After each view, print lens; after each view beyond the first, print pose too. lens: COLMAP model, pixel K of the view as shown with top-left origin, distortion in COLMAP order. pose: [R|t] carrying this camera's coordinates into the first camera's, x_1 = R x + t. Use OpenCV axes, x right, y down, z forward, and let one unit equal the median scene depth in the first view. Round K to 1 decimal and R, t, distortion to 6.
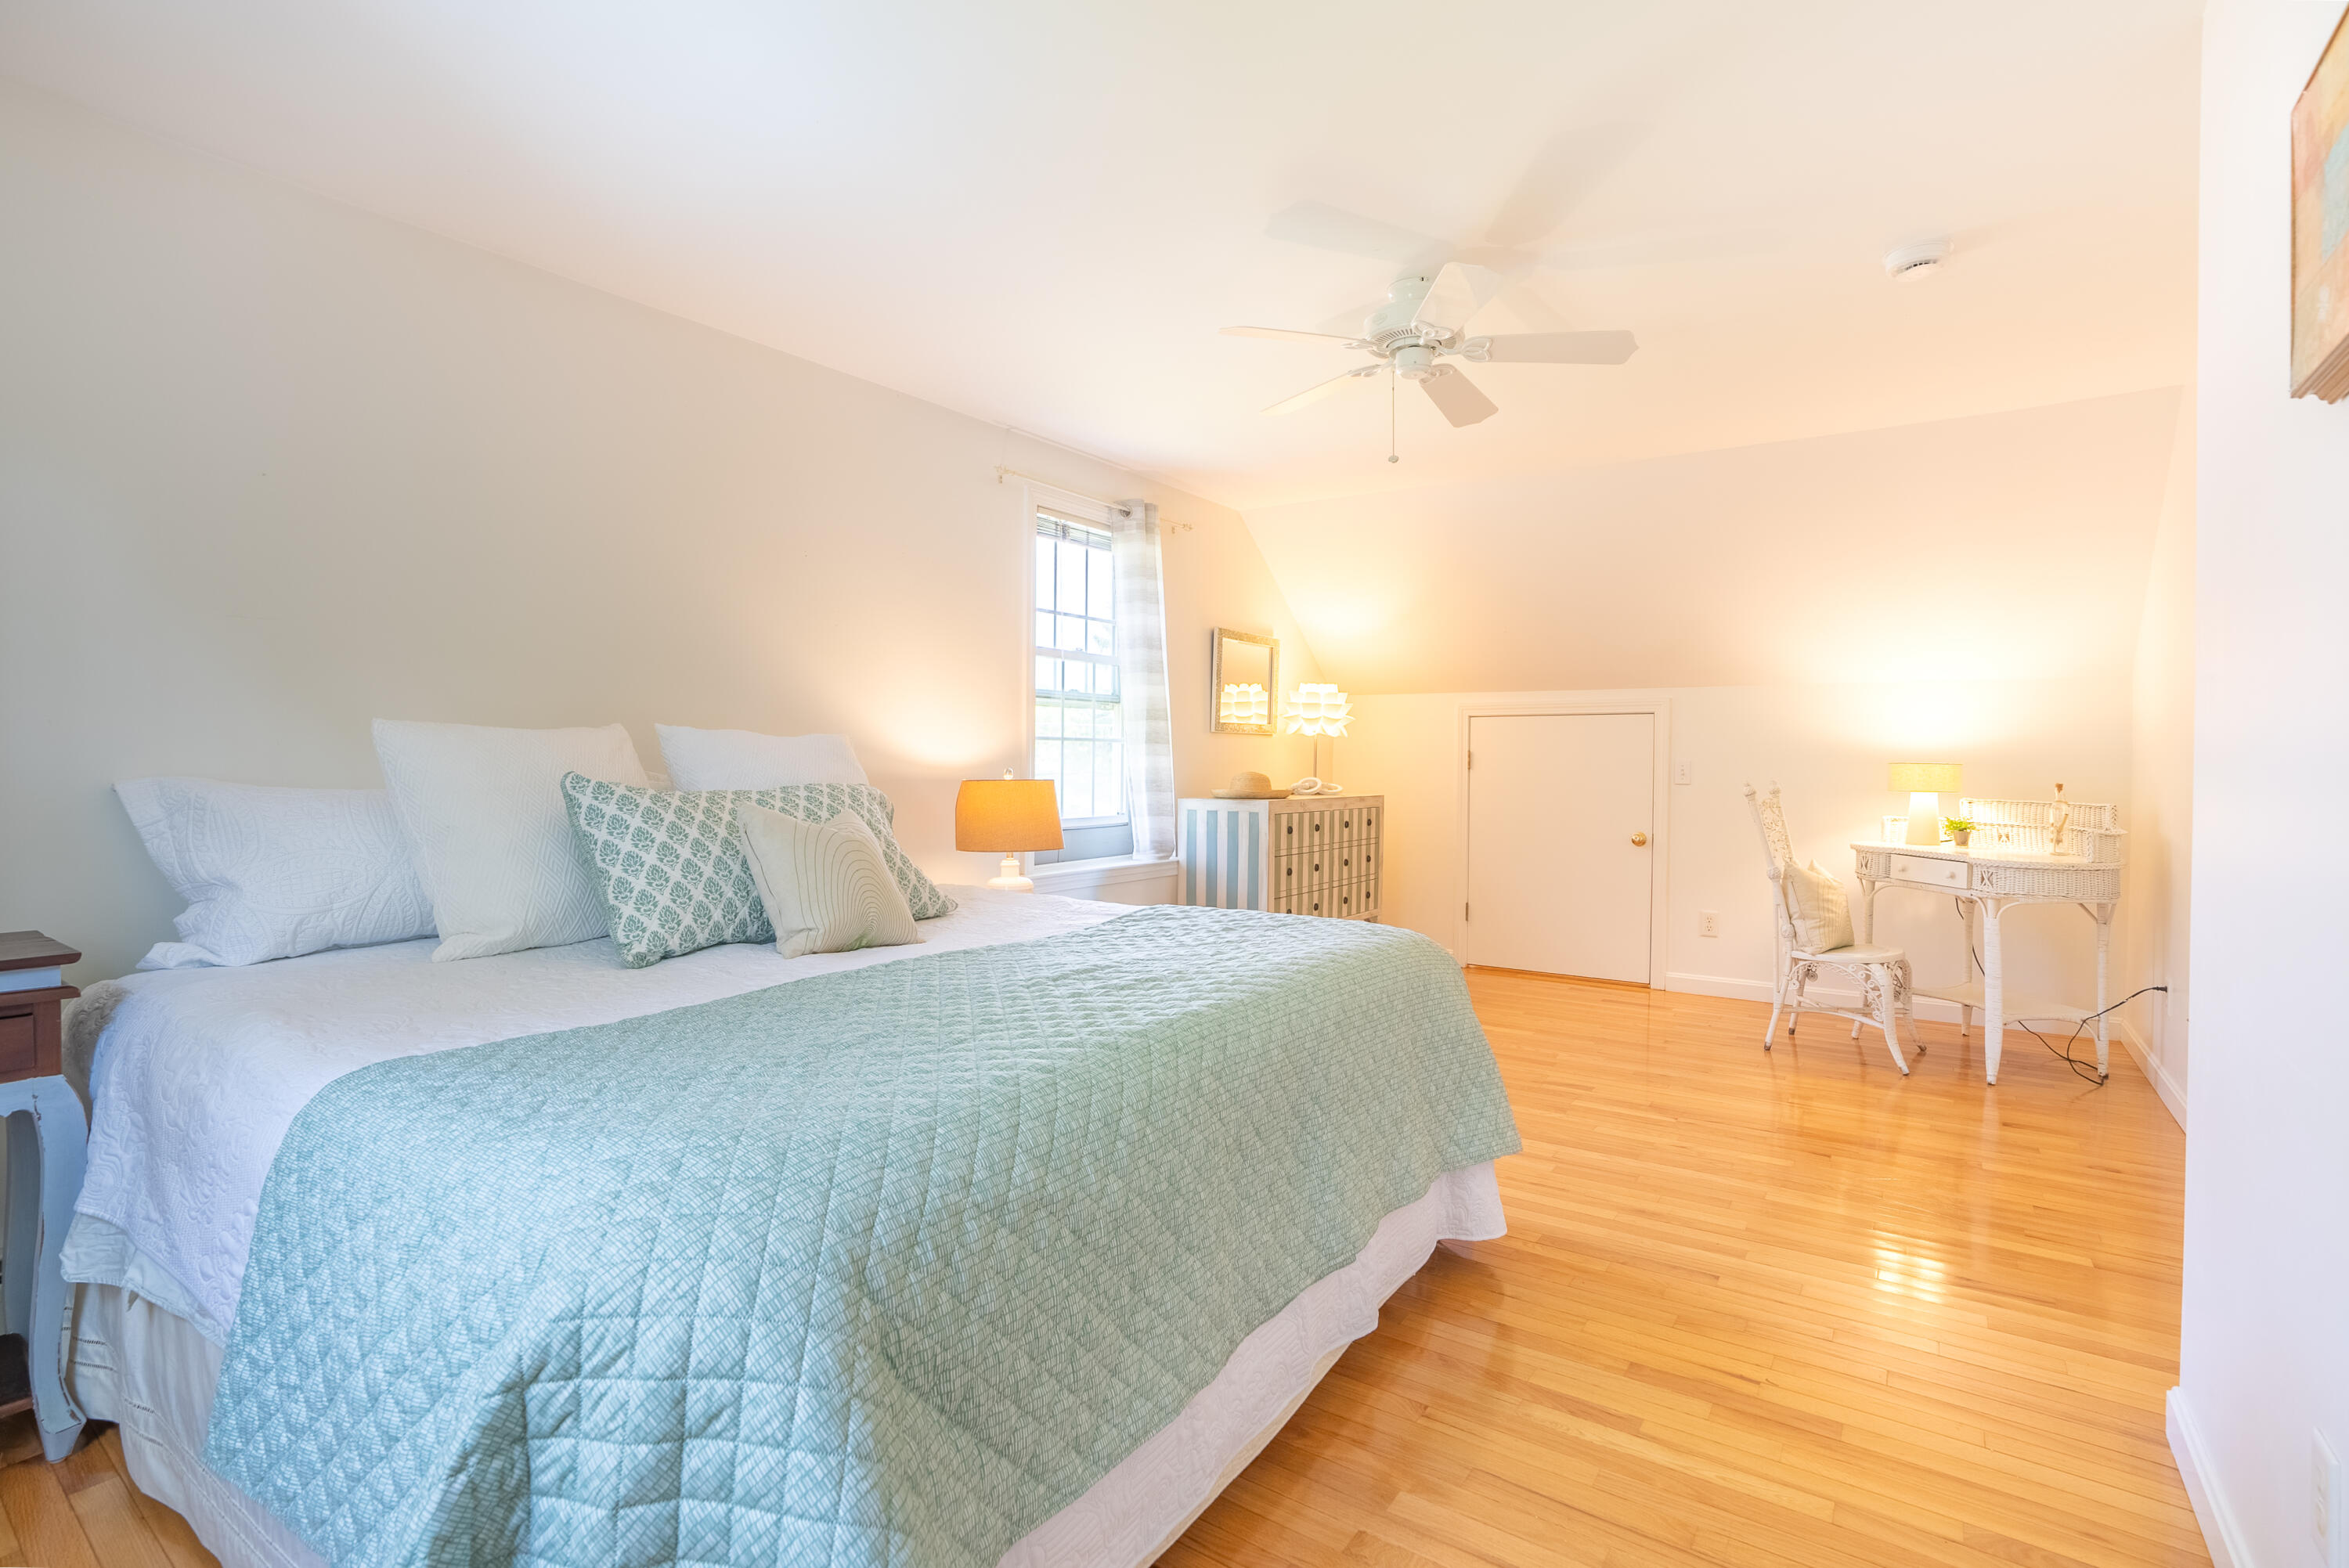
lens RADIAL K [[1103.1, 0, 1165.5], [0, 1103.1, 771.0], [0, 0, 1]] dist [-0.063684, 0.022339]
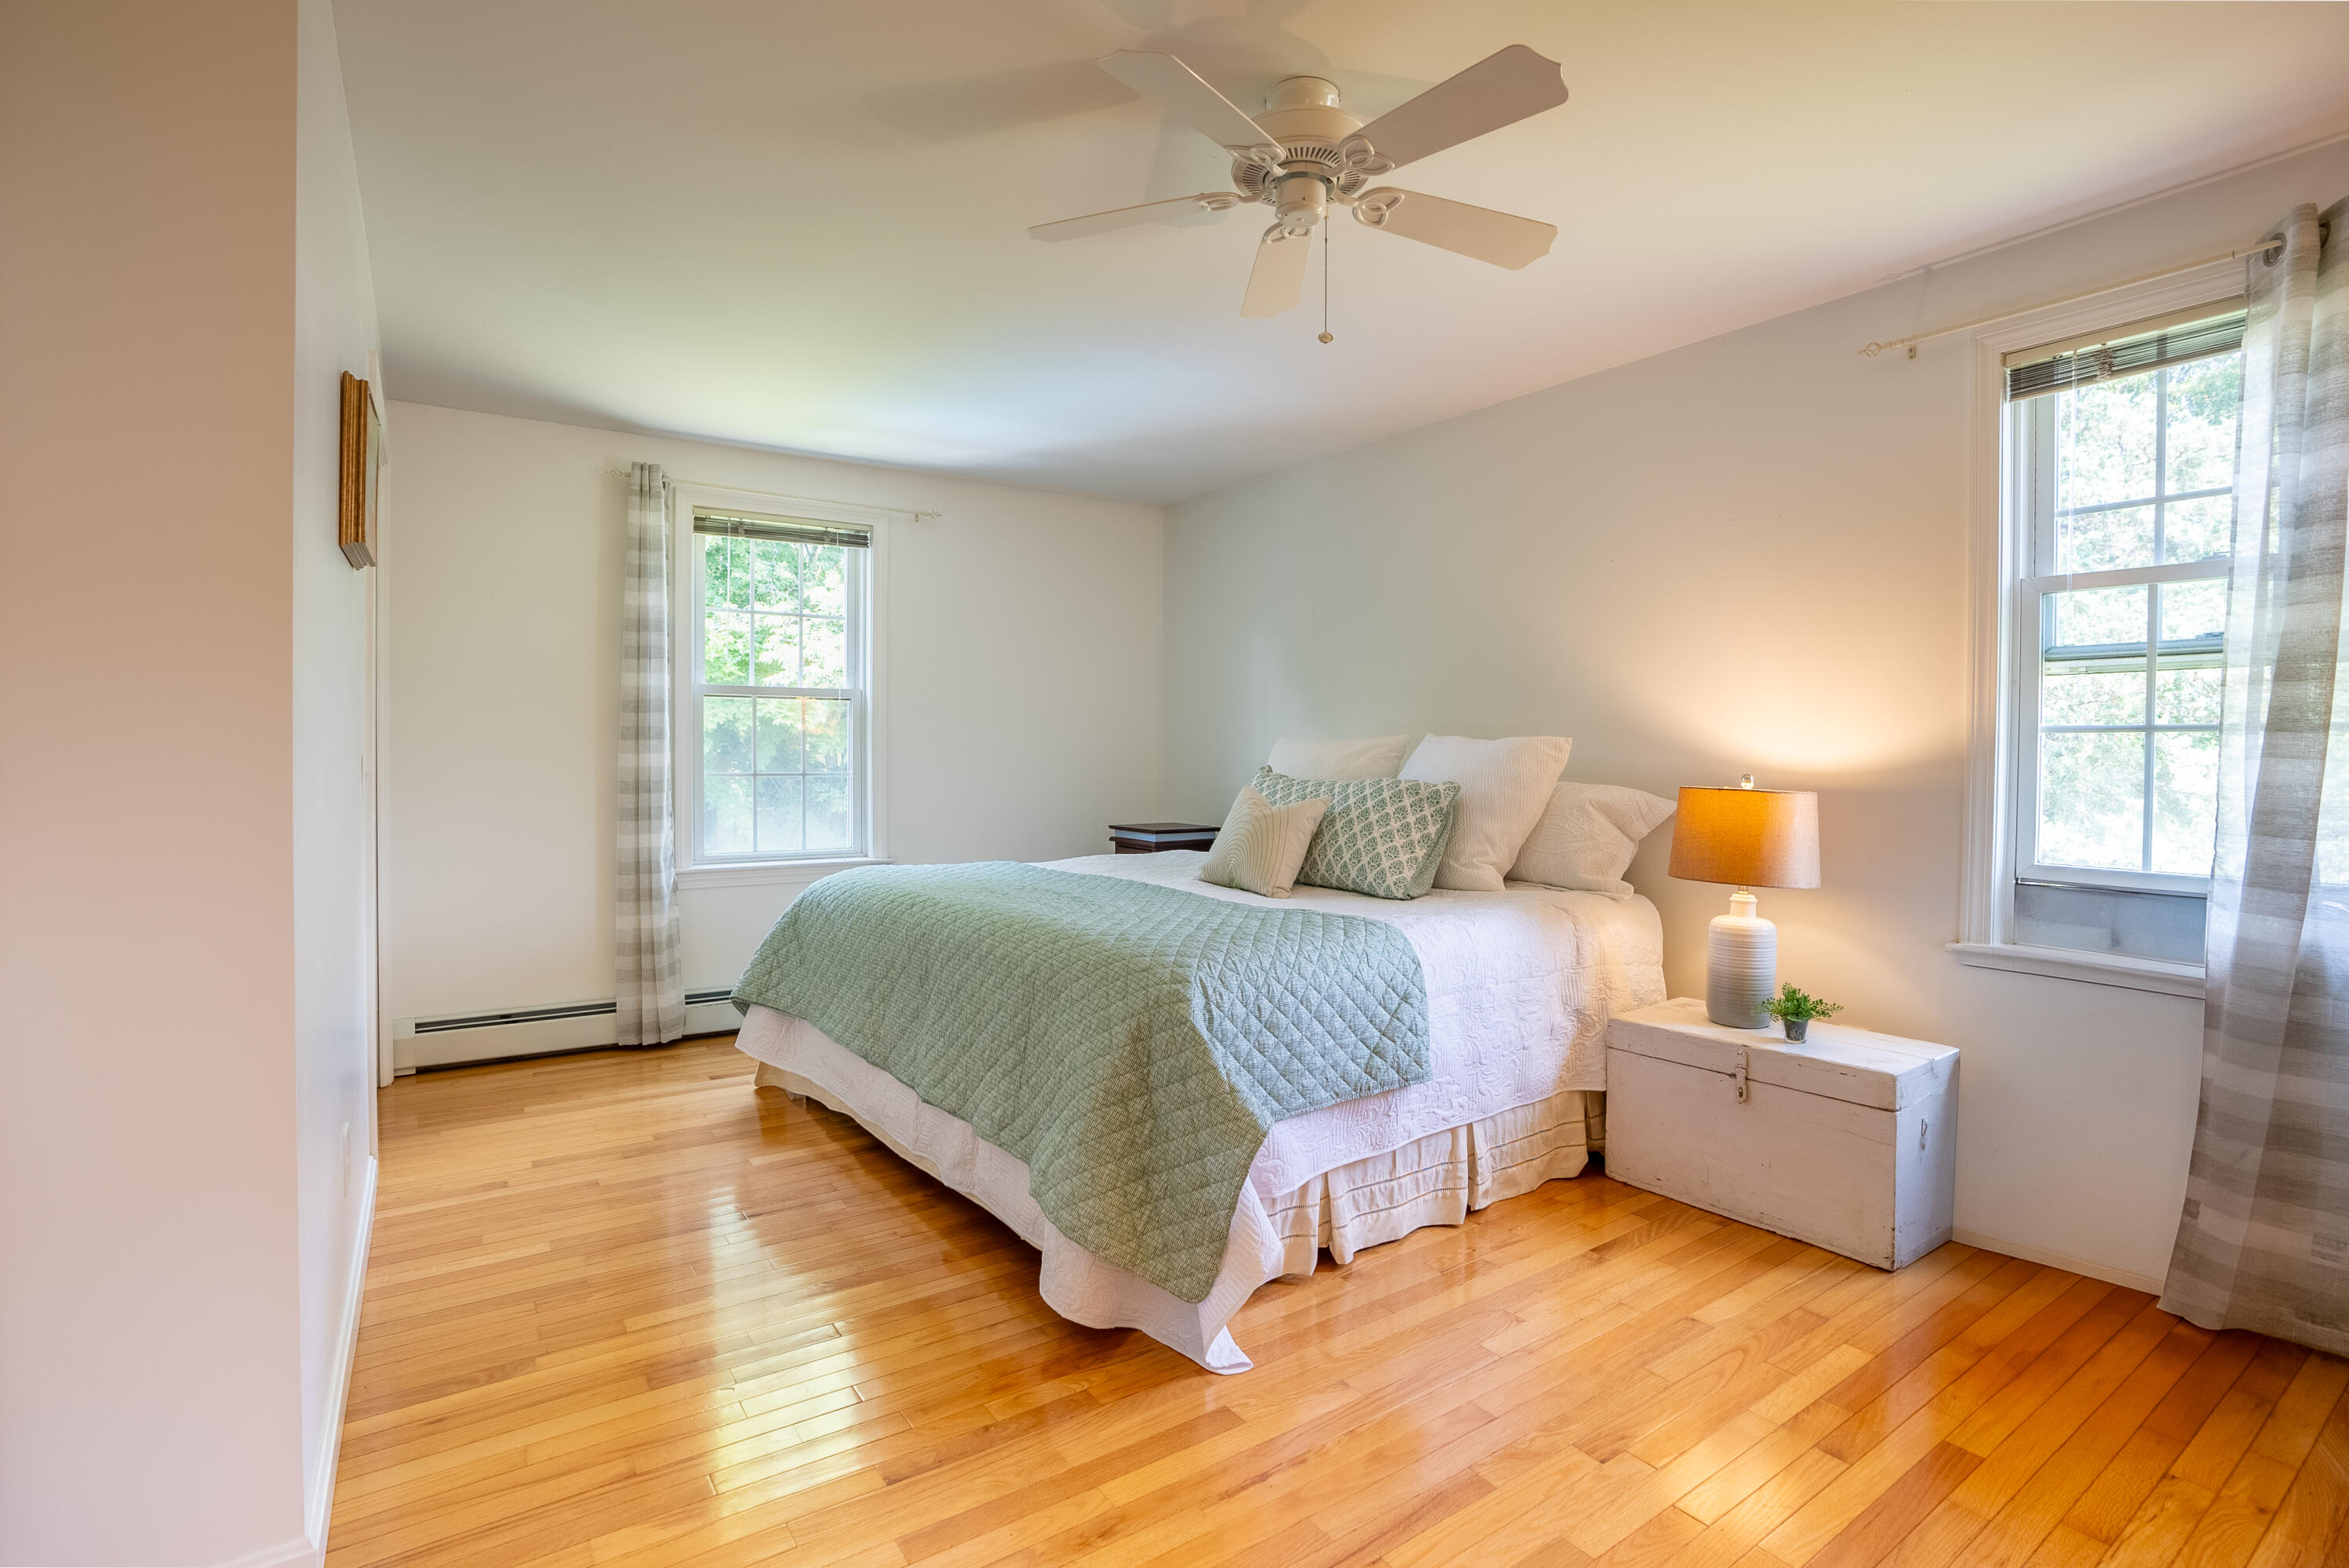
lens RADIAL K [[1103.1, 0, 1165.5], [0, 1103.1, 771.0], [0, 0, 1]] dist [-0.063684, 0.022339]
pose [[-0.339096, 0.005754, -0.940734, 0.695915], [-0.017940, 0.999760, 0.012582, -0.006871], [0.940581, 0.021143, -0.338911, 0.871463]]
